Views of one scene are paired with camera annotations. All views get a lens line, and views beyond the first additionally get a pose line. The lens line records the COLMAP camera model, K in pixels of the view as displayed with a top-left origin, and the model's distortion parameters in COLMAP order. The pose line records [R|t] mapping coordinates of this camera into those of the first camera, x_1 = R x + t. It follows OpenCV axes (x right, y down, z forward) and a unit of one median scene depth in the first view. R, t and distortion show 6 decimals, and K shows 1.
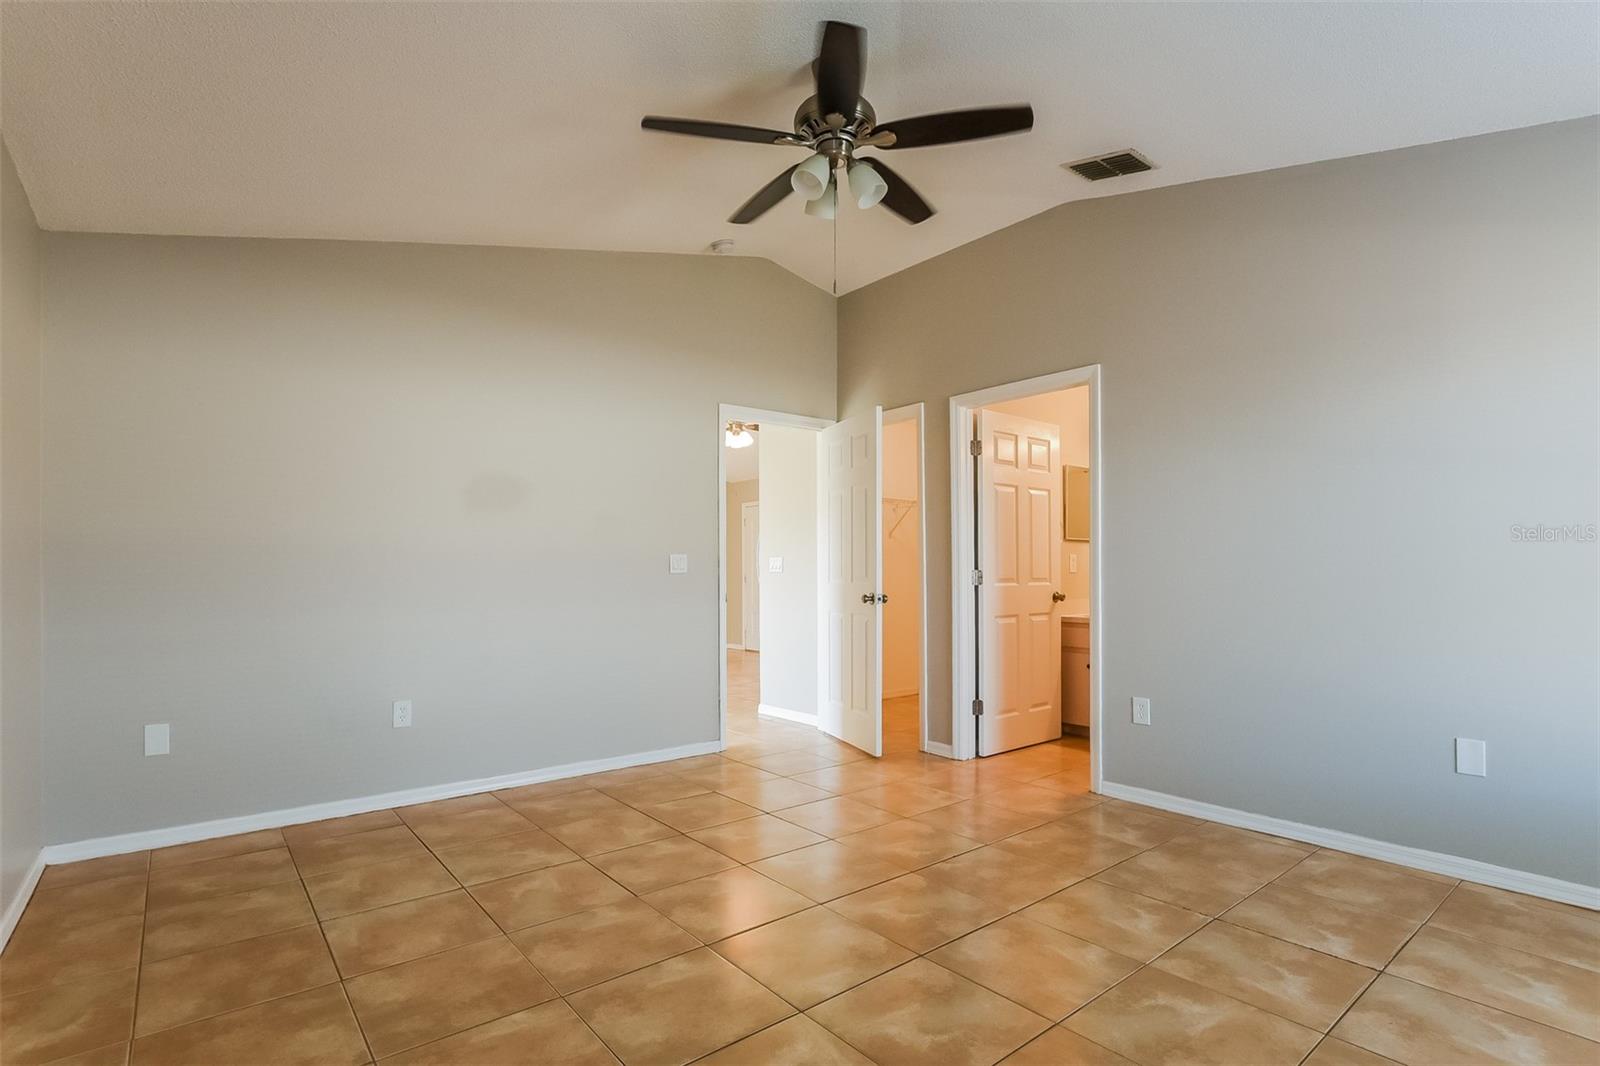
lens RADIAL K [[779.8, 0, 800.5], [0, 779.8, 538.7], [0, 0, 1]] dist [-0.013730, -0.000996]
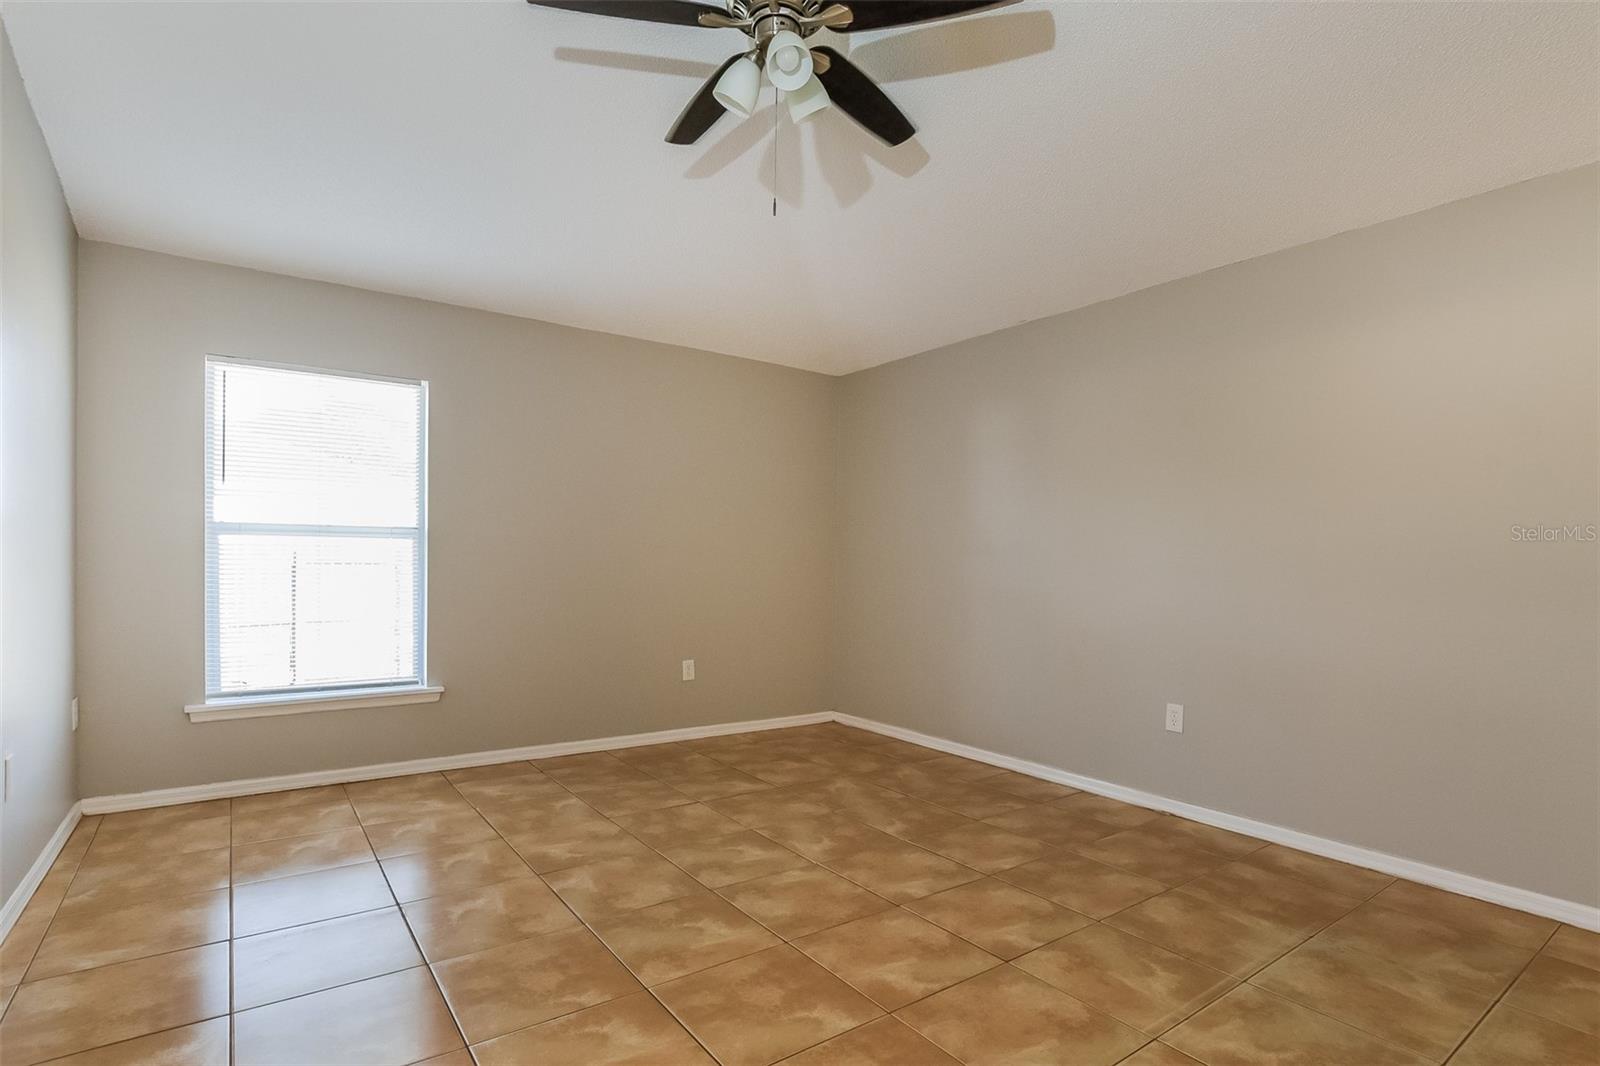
lens RADIAL K [[779.8, 0, 798.8], [0, 779.8, 544.0], [0, 0, 1]] dist [-0.013730, -0.000996]
pose [[-0.998305, -0.011076, 0.057133, -0.037469], [-0.014440, 0.998165, -0.058807, 0.078145], [-0.056376, -0.059532, -0.996633, 2.100682]]
